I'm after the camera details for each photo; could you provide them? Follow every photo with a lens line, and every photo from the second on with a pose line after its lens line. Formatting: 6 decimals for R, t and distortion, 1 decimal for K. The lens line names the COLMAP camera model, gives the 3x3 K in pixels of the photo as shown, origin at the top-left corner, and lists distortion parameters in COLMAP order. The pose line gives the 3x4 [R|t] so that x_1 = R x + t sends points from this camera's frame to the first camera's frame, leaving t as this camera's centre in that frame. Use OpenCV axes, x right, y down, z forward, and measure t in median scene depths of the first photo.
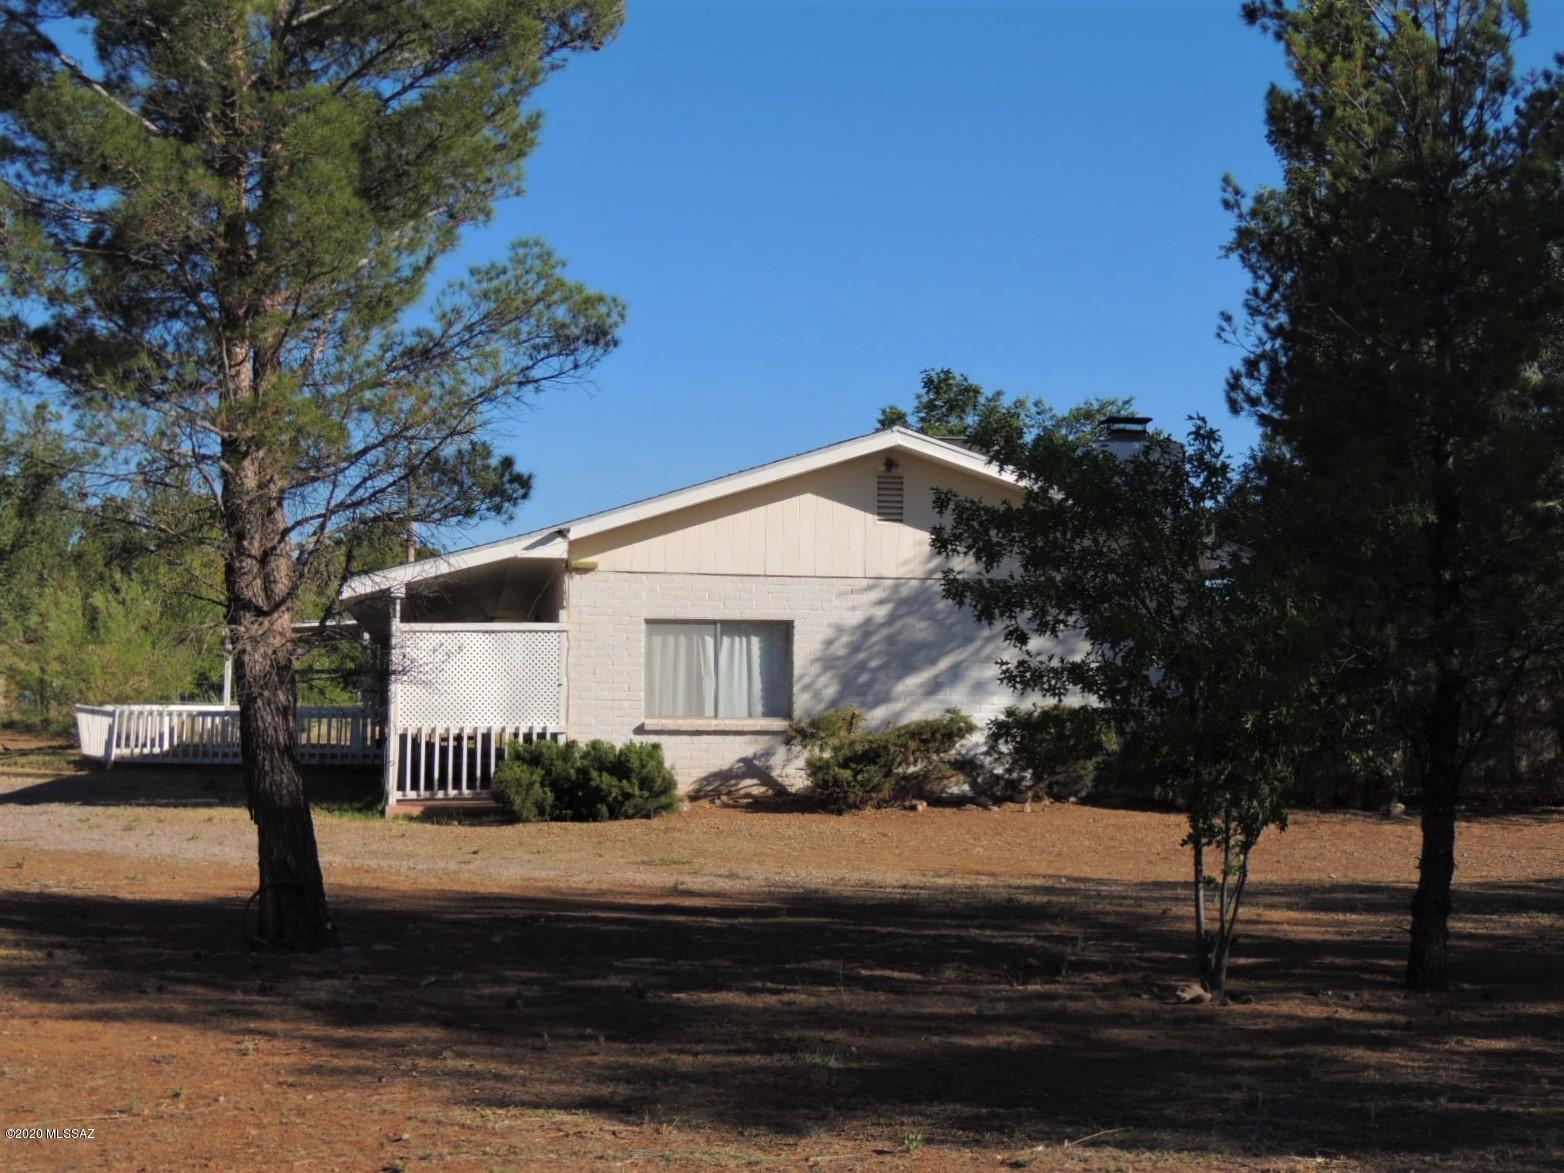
lens RADIAL K [[2558.4, 0, 782.0], [0, 2558.4, 586.5], [0, 0, 1]] dist [-0.166383, 0.103966]
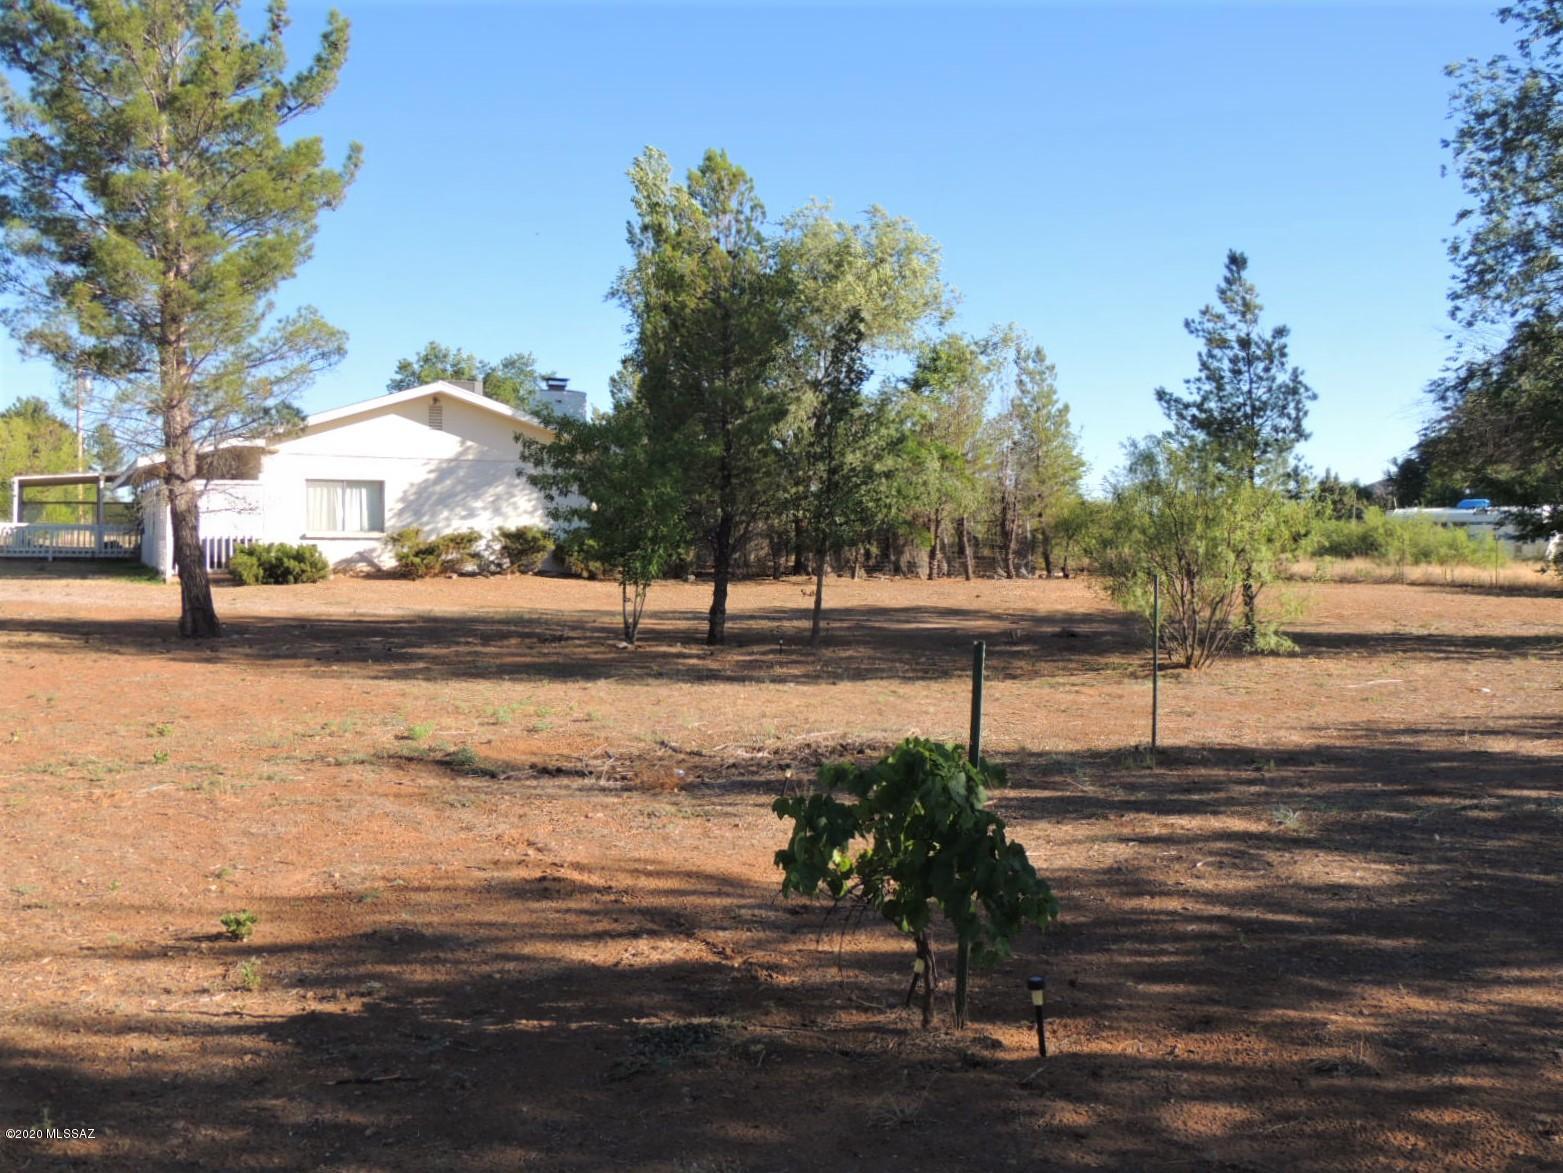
lens RADIAL K [[1585.7, 0, 781.5], [0, 1585.7, 586.5], [0, 0, 1]] dist [-0.053793, -0.013351]
pose [[0.953332, -0.005346, 0.301877, -0.073813], [-0.020328, 0.996438, 0.081841, -0.011210], [-0.301240, -0.084158, 0.949827, -0.235482]]
